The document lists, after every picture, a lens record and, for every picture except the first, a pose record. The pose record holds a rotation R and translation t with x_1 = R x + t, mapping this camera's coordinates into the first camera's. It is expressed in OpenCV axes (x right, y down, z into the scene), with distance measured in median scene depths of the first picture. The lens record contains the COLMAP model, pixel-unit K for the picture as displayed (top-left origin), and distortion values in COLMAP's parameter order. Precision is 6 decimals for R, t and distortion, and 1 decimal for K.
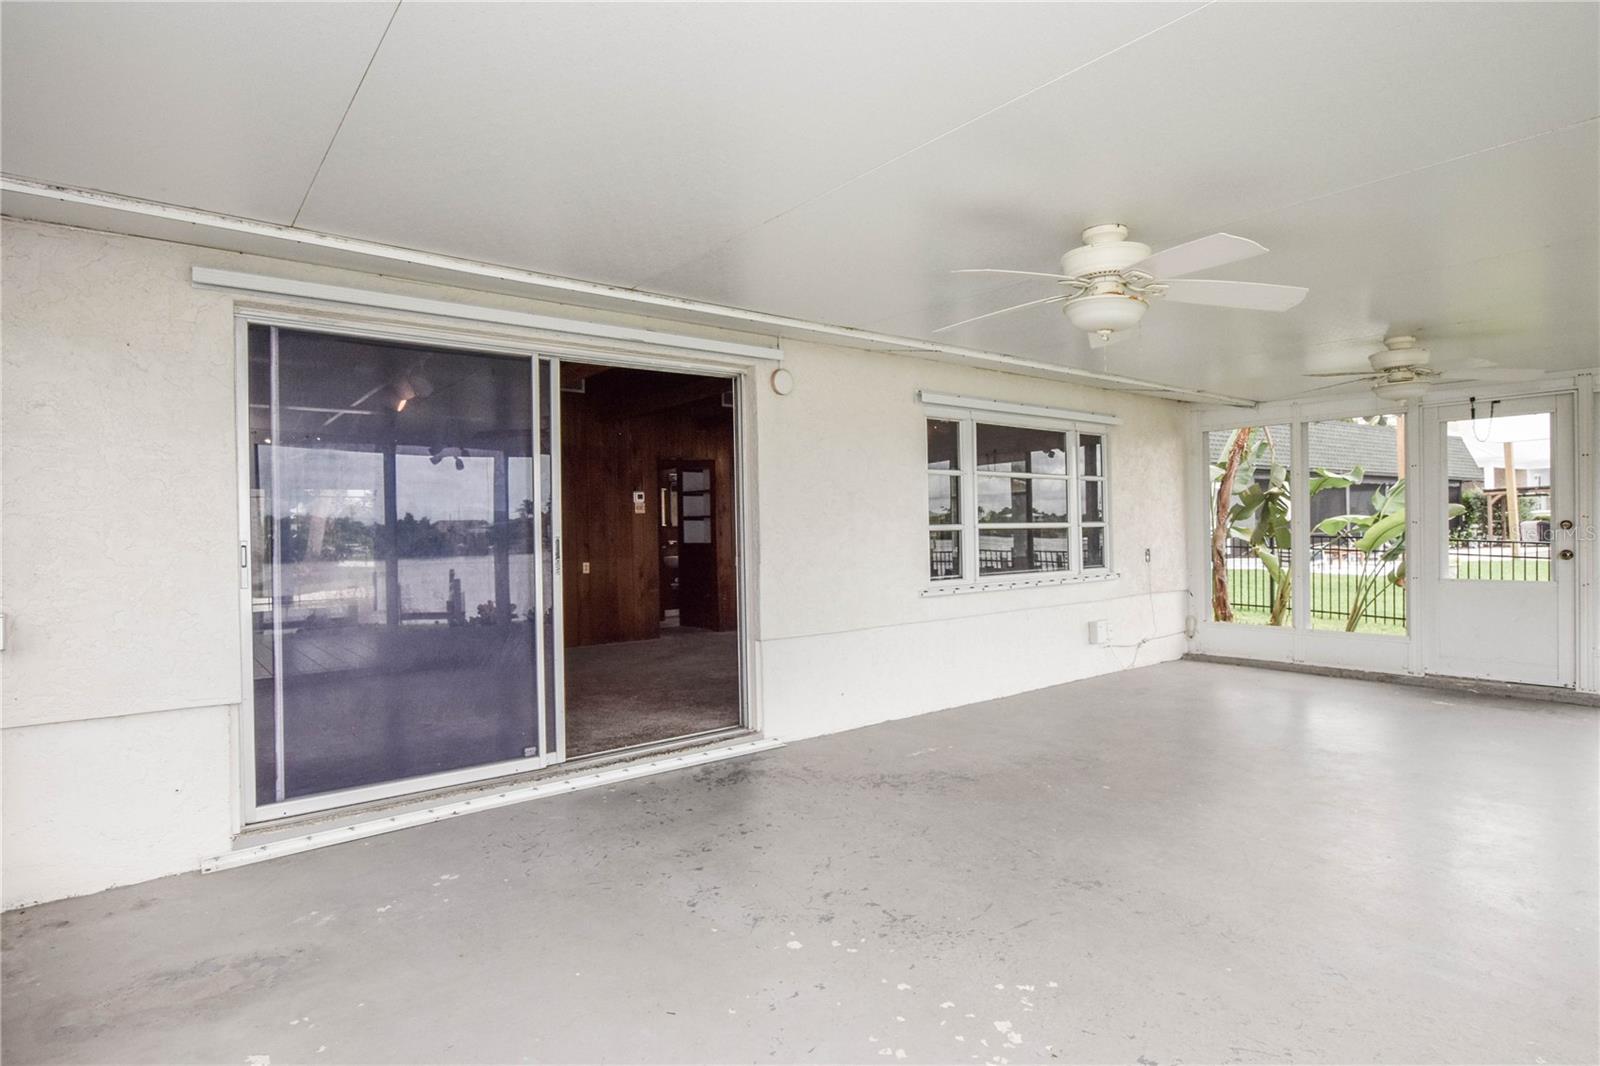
lens RADIAL K [[844.2, 0, 801.2], [0, 844.2, 525.7], [0, 0, 1]] dist [-0.028958, 0.000317]
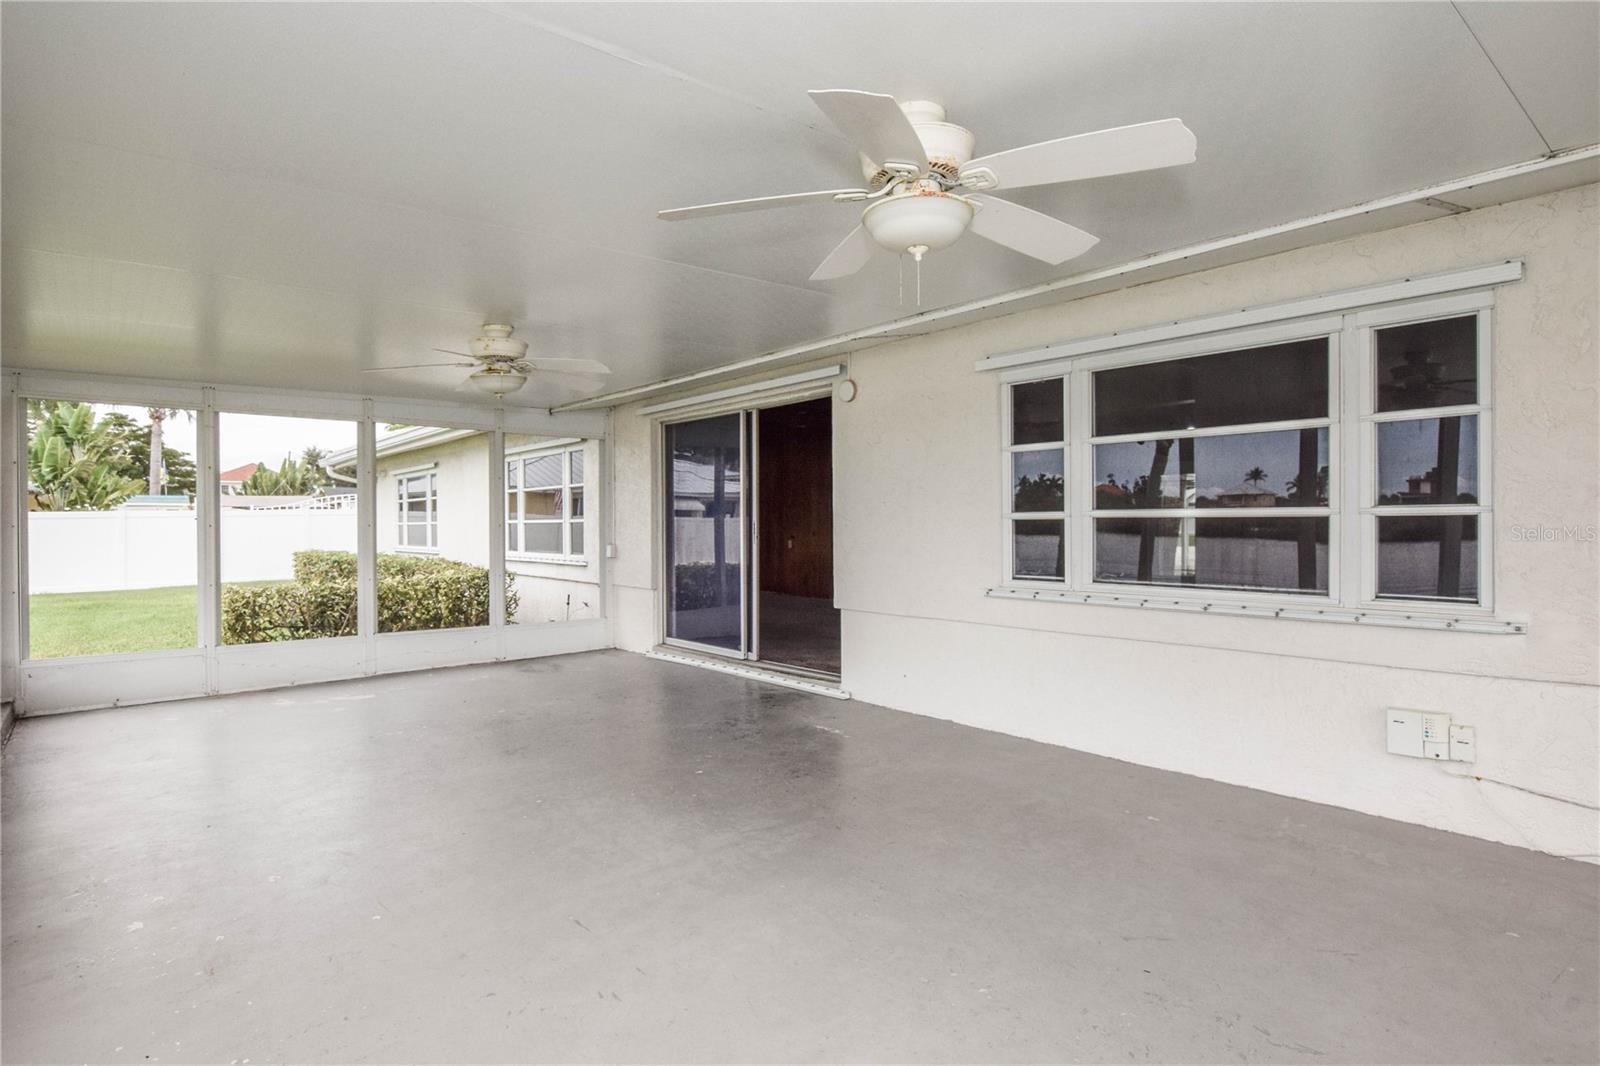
lens RADIAL K [[844.2, 0, 801.2], [0, 844.2, 525.7], [0, 0, 1]] dist [-0.028958, 0.000317]
pose [[0.034157, 0.024991, -0.999104, 1.156301], [0.014245, 0.999574, 0.025490, -0.014854], [0.999315, -0.015103, 0.033786, 0.903047]]
